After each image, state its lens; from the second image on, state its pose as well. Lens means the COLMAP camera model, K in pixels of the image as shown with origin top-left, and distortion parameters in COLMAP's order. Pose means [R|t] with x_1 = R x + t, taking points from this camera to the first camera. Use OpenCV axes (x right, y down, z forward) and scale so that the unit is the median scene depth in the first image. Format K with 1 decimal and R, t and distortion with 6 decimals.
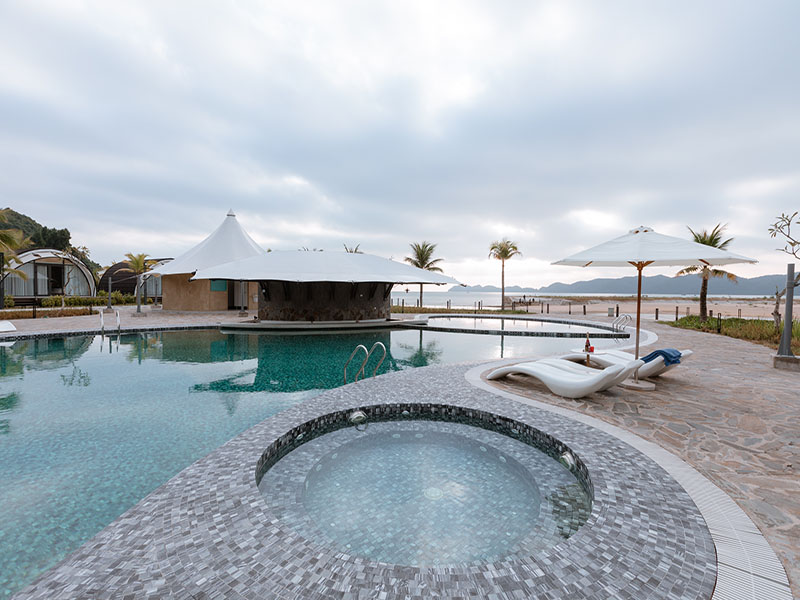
lens RADIAL K [[360.4, 0, 400.0], [0, 360.4, 300.0], [0, 0, 1]] dist [0.002536, -0.000039]
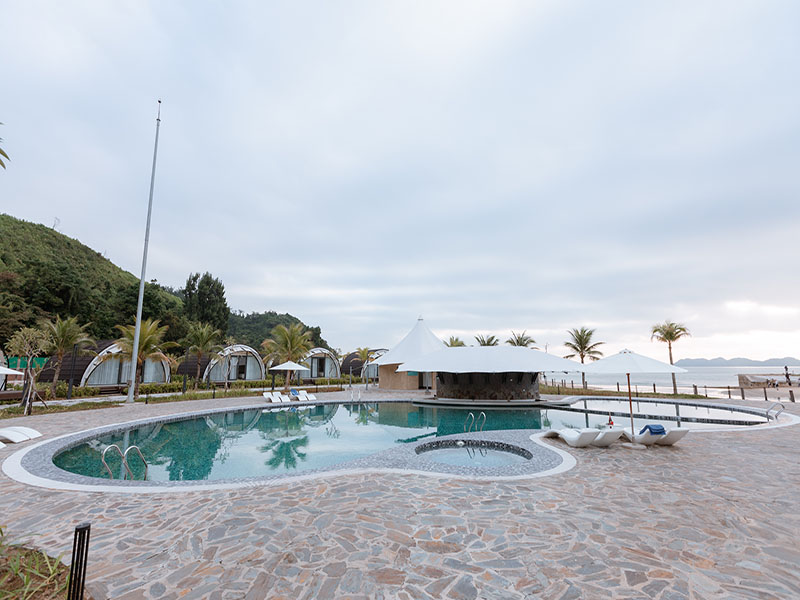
lens RADIAL K [[357.6, 0, 397.0], [0, 357.6, 310.8], [0, 0, 1]] dist [-0.000145, 0.000369]
pose [[0.868073, -0.089377, -0.488325, 0.180113], [-0.001021, 0.983336, -0.181793, -0.022787], [0.496436, 0.158308, 0.853516, -0.318535]]
